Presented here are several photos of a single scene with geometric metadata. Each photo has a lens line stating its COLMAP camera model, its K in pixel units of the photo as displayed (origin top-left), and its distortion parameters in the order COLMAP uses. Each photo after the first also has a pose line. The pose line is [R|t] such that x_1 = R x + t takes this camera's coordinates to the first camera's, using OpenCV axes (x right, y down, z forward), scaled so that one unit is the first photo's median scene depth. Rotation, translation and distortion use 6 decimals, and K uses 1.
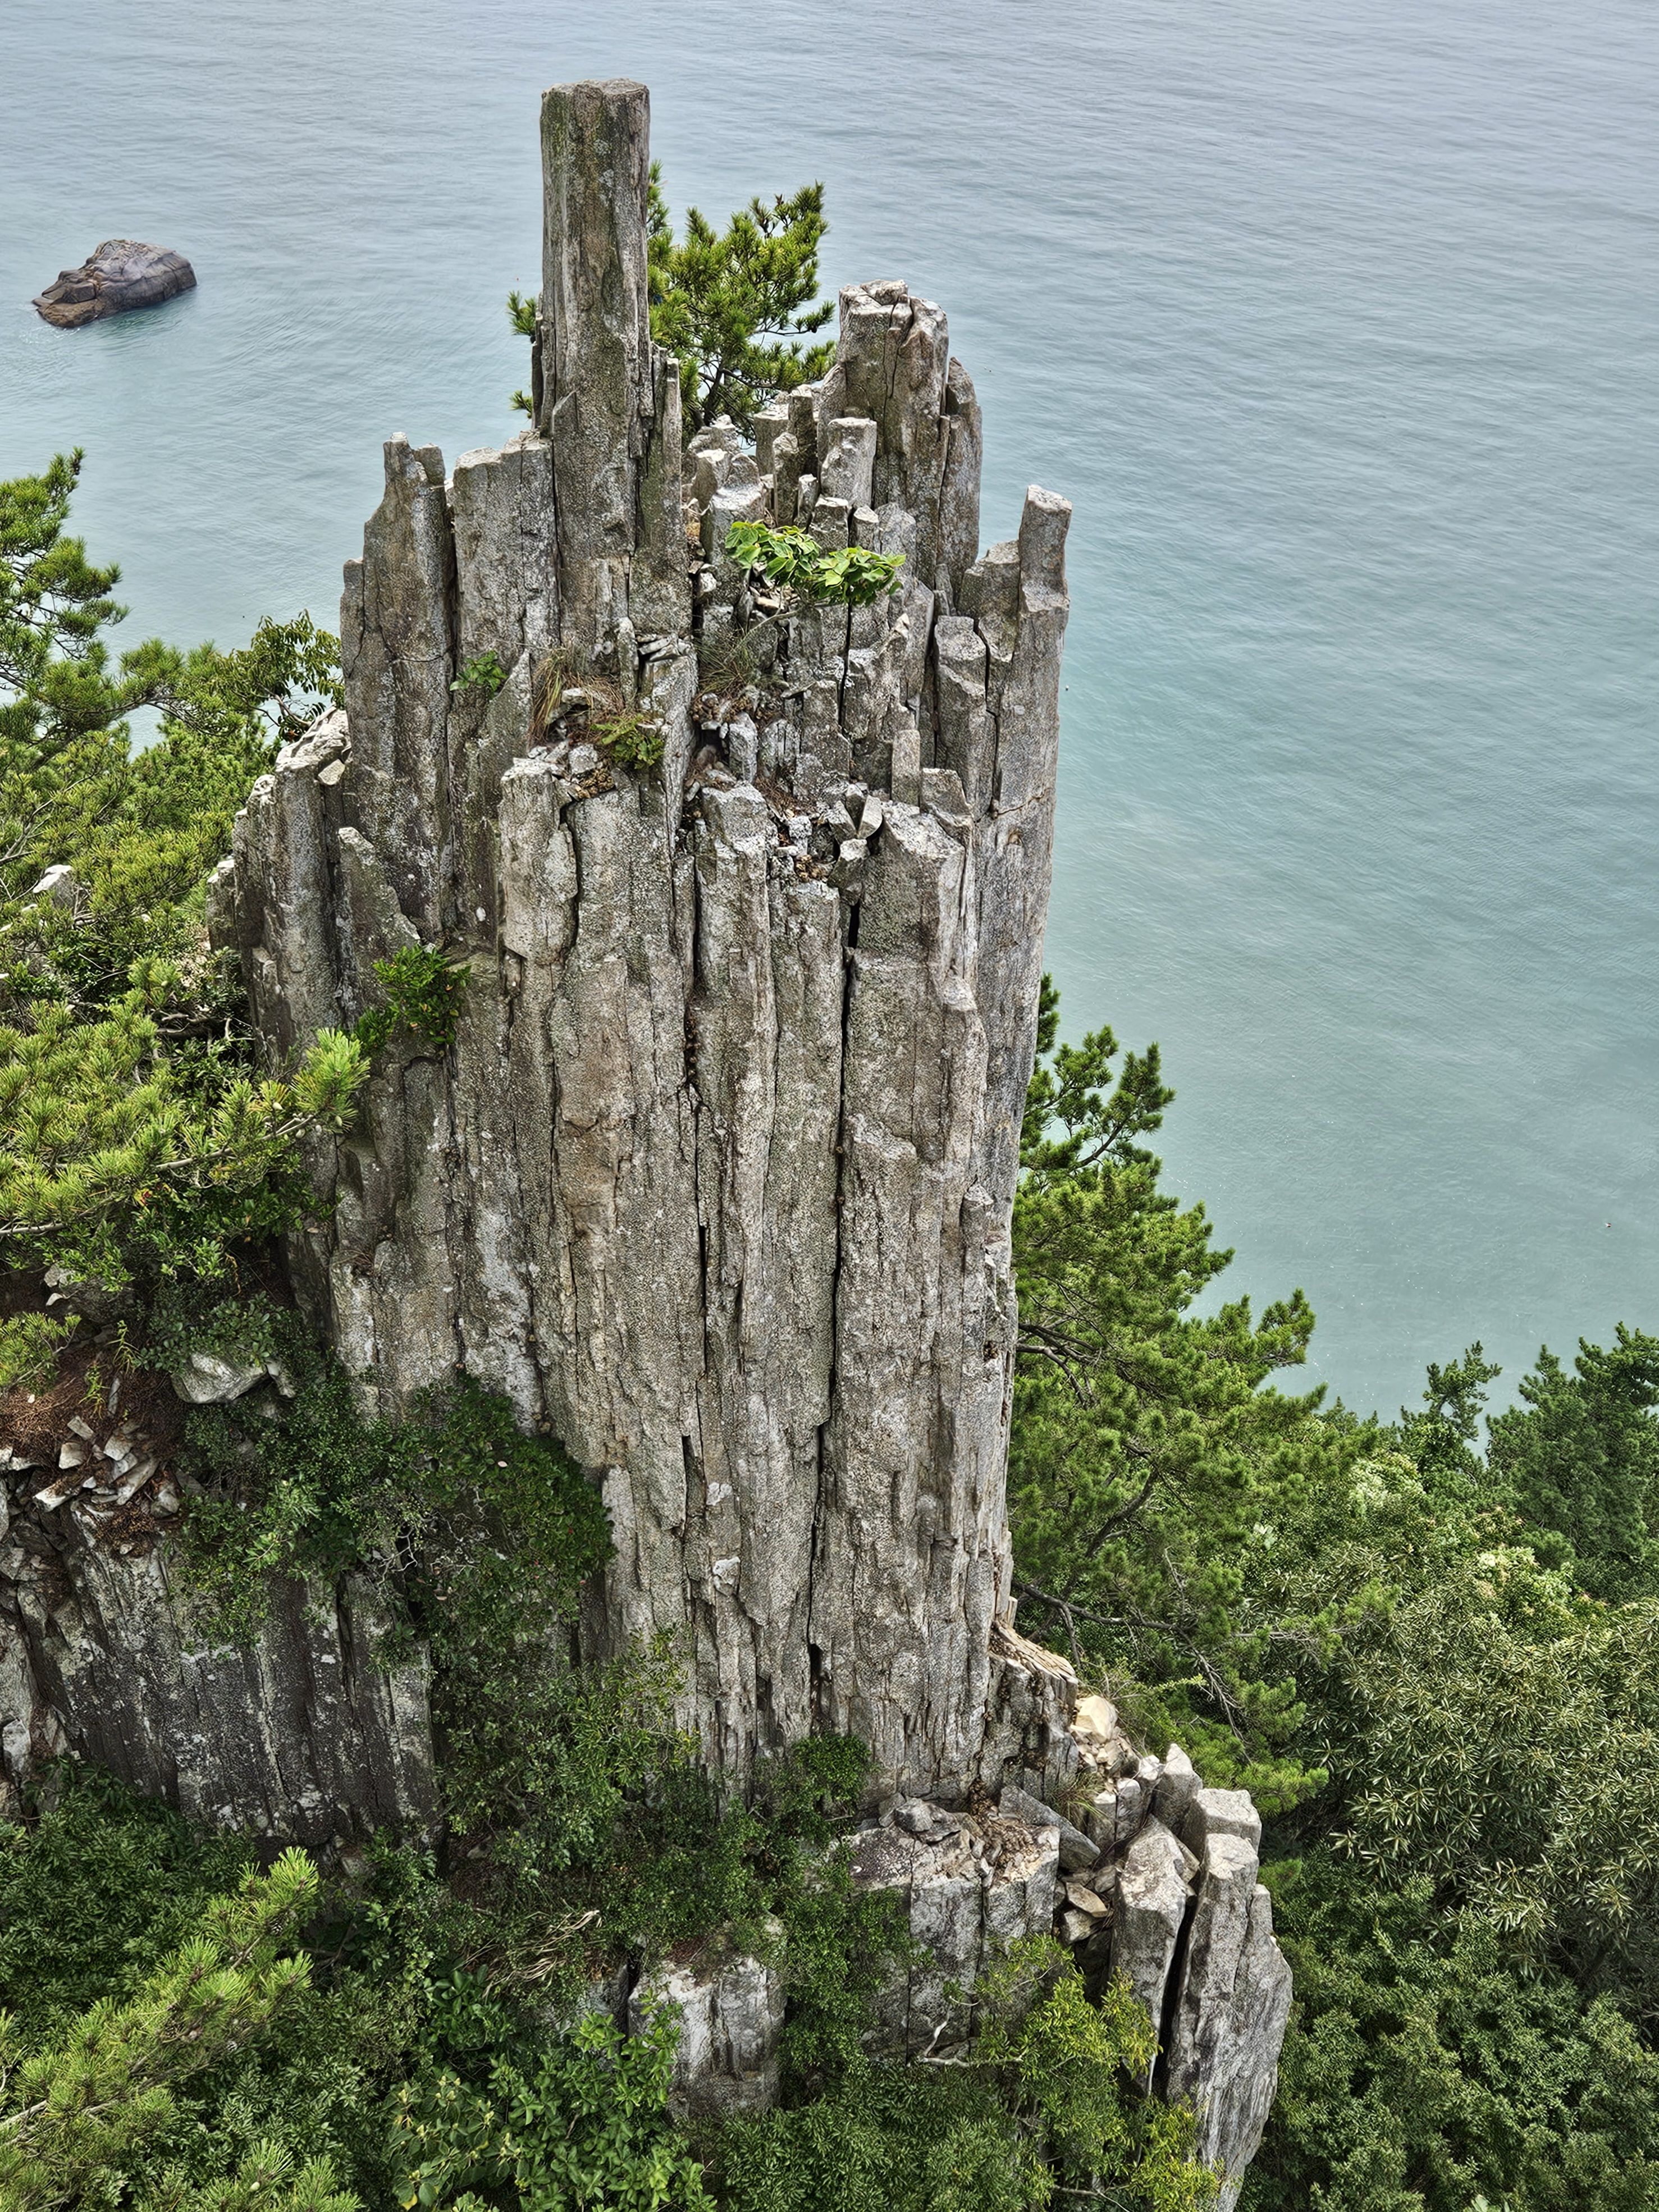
lens RADIAL K [[2798.3, 0, 825.2], [0, 2798.3, 1176.0], [0, 0, 1]] dist [0.137983, -0.274175]
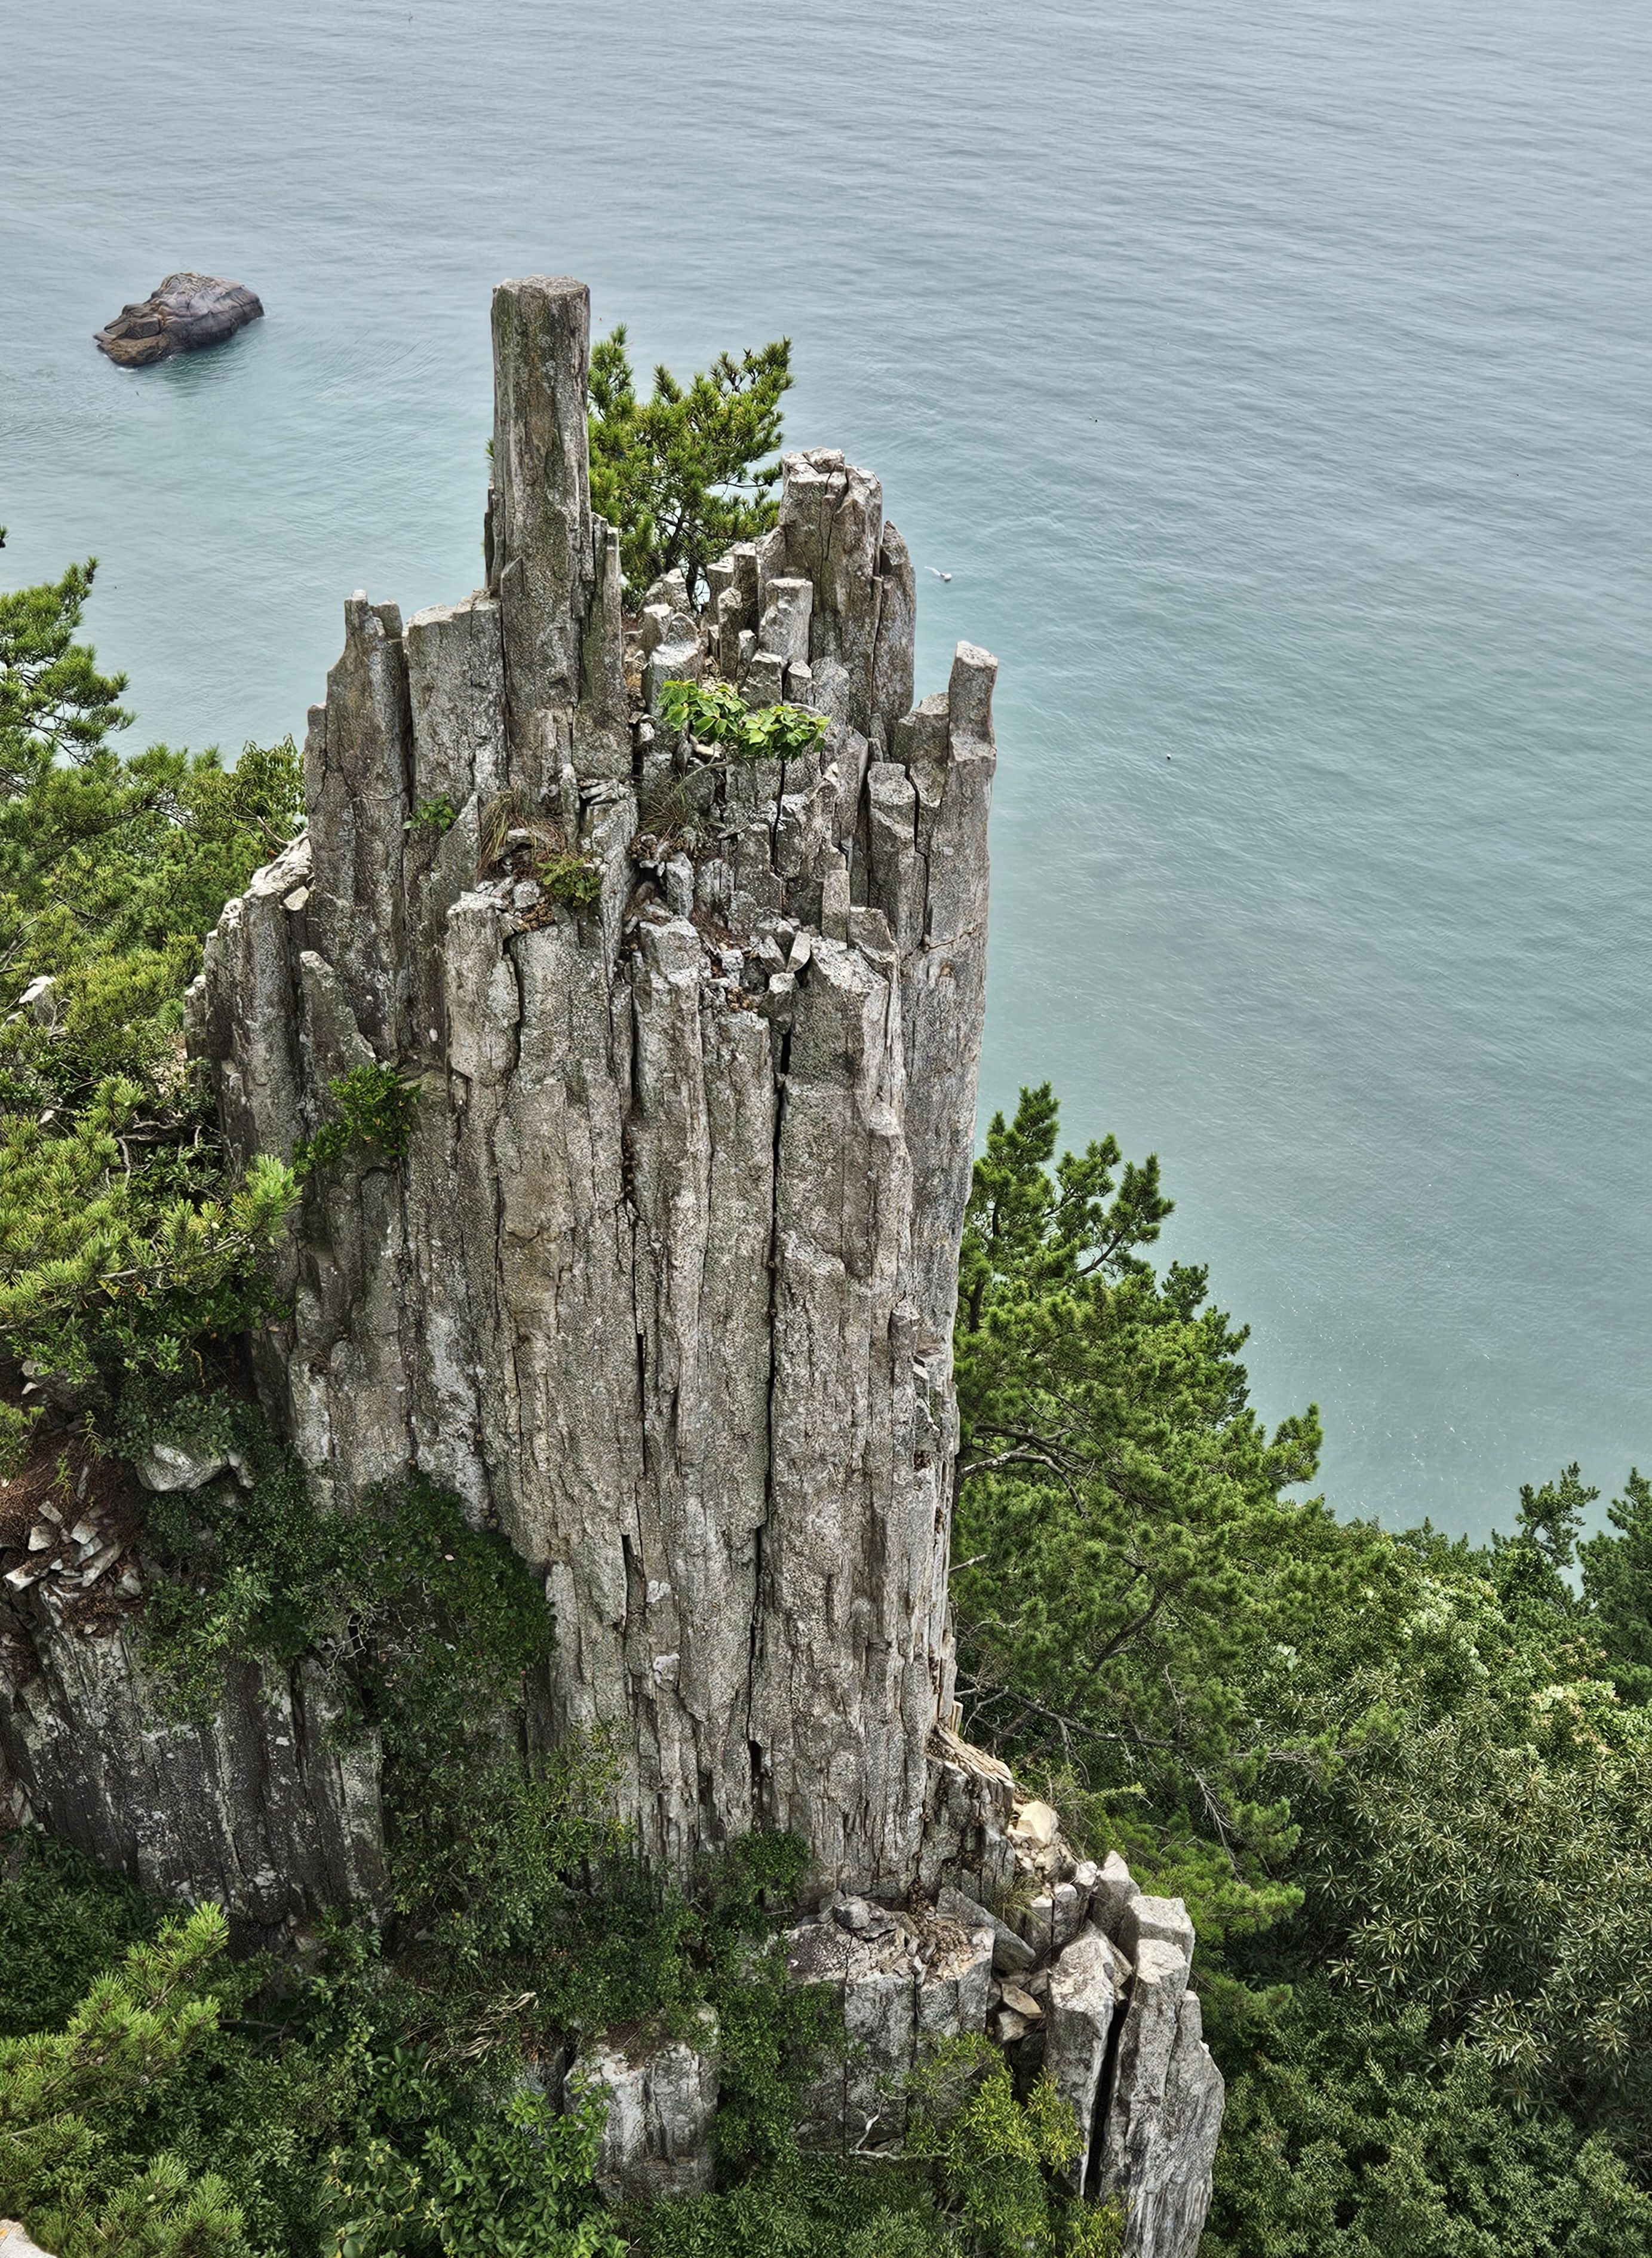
lens RADIAL K [[2999.3, 0, 812.7], [0, 2999.3, 1212.2], [0, 0, 1]] dist [0.130271, -0.245158]
pose [[0.999154, 0.022599, -0.034363, 0.054687], [-0.023196, 0.999585, -0.017072, -0.009409], [0.033963, 0.017855, 0.999264, -0.113349]]
